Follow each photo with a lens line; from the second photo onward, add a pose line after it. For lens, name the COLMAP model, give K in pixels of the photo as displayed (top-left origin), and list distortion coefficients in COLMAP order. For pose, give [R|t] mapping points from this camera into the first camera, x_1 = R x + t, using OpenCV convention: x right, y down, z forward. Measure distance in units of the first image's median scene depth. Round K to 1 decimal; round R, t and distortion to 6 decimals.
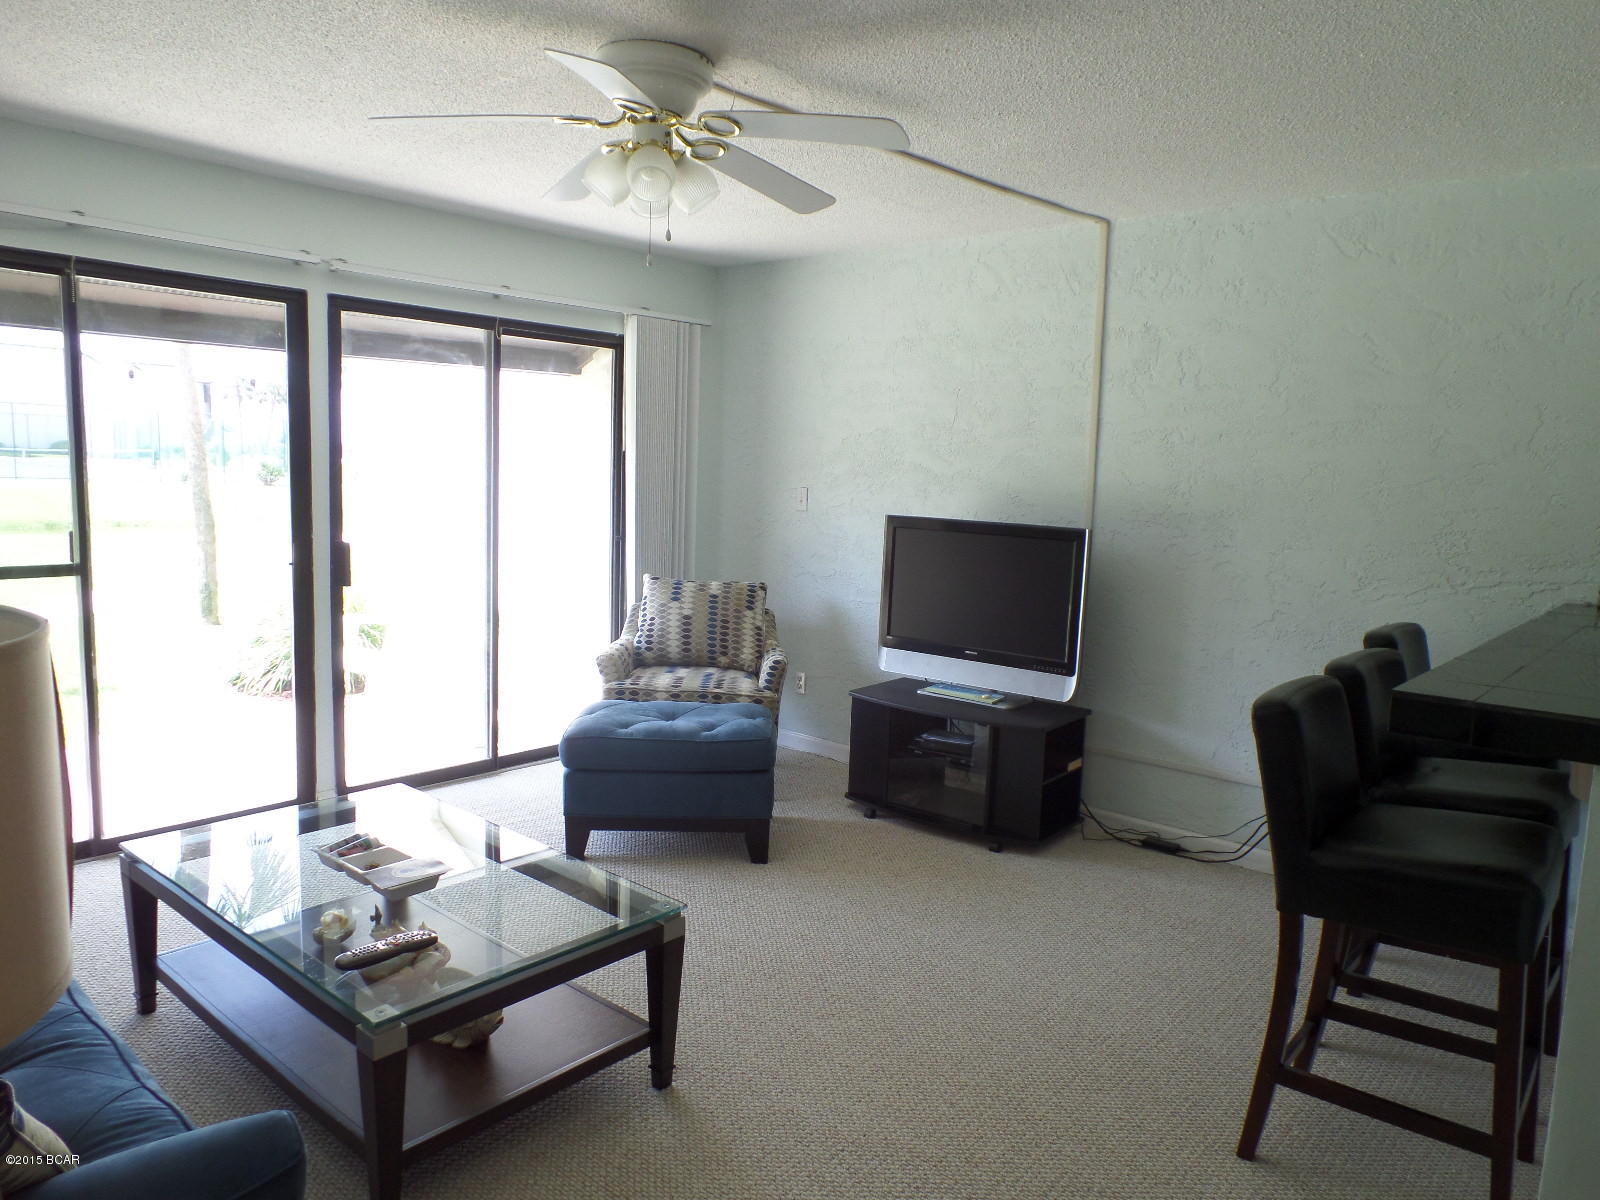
lens RADIAL K [[1108.0, 0, 807.2], [0, 1108.0, 606.6], [0, 0, 1]] dist [-0.004502, 0.004228]
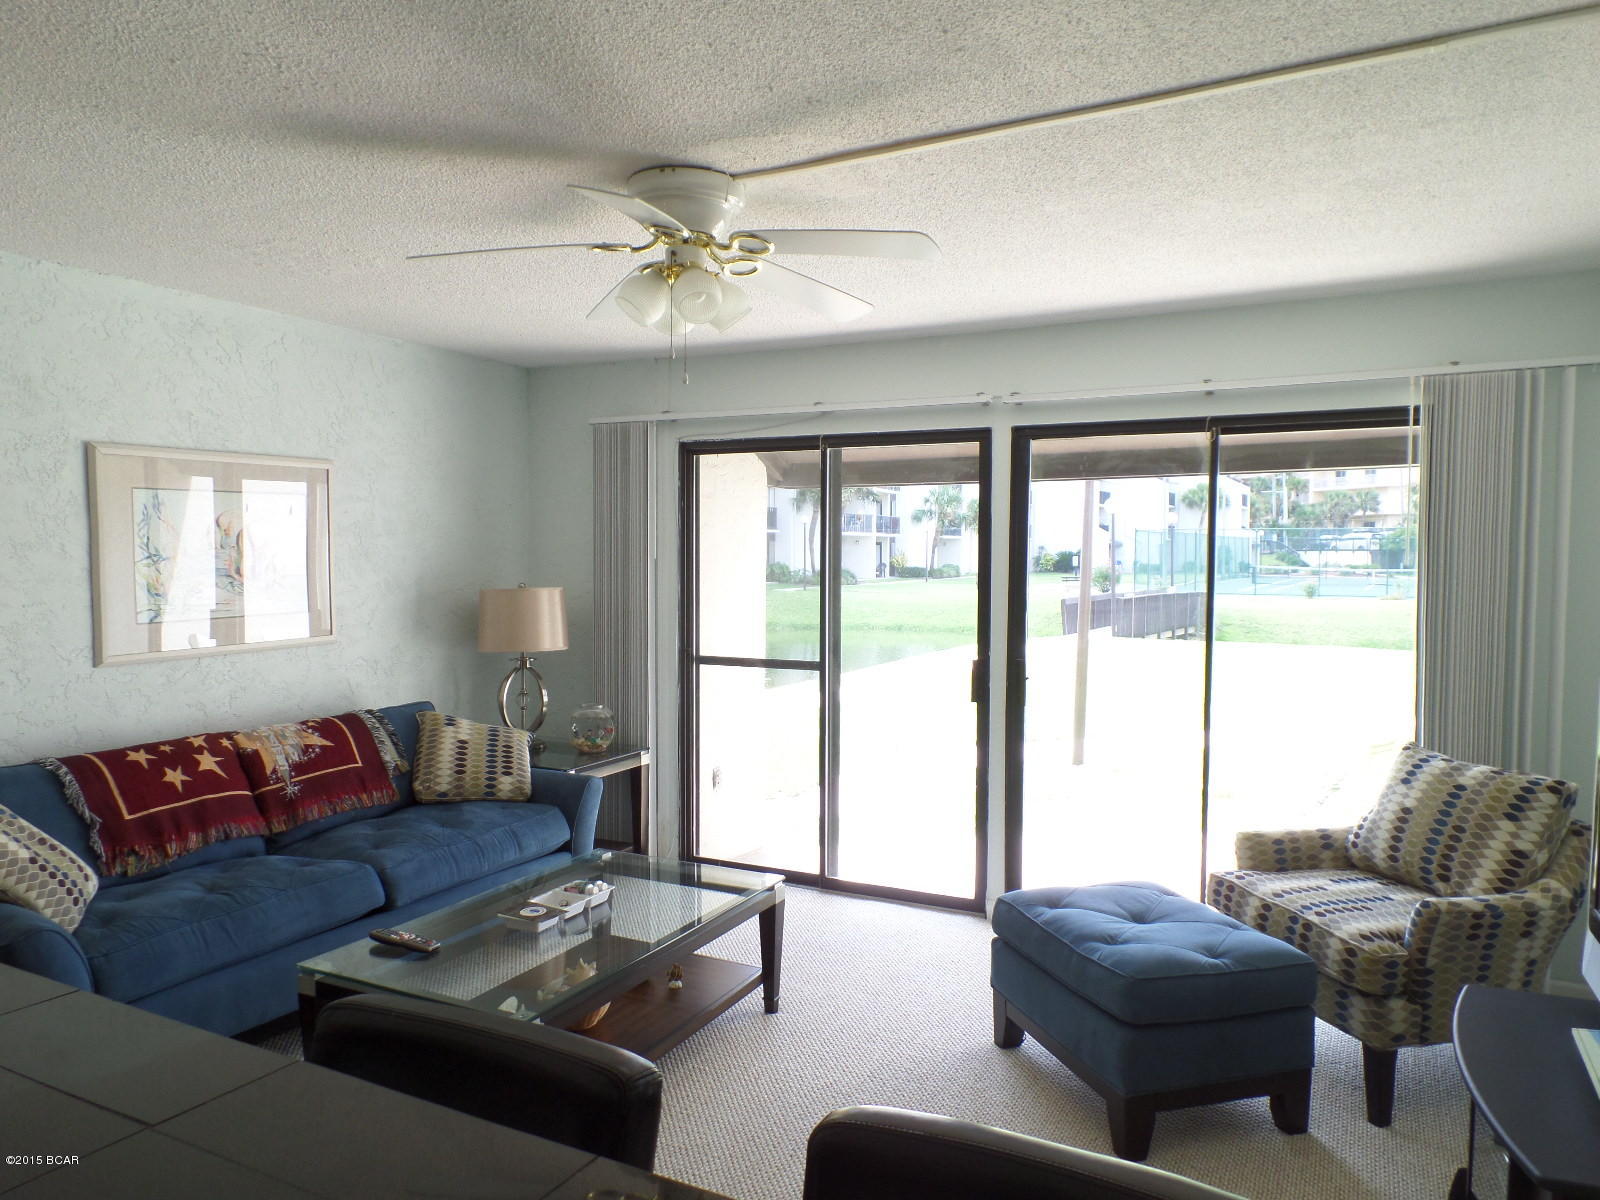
lens RADIAL K [[1108.0, 0, 807.2], [0, 1108.0, 590.2], [0, 0, 1]] dist [-0.004502, 0.004228]
pose [[0.241984, -0.005161, -0.970267, 0.554210], [-0.121415, 0.991965, -0.035557, -0.066681], [0.962654, 0.126409, 0.239413, 0.585226]]
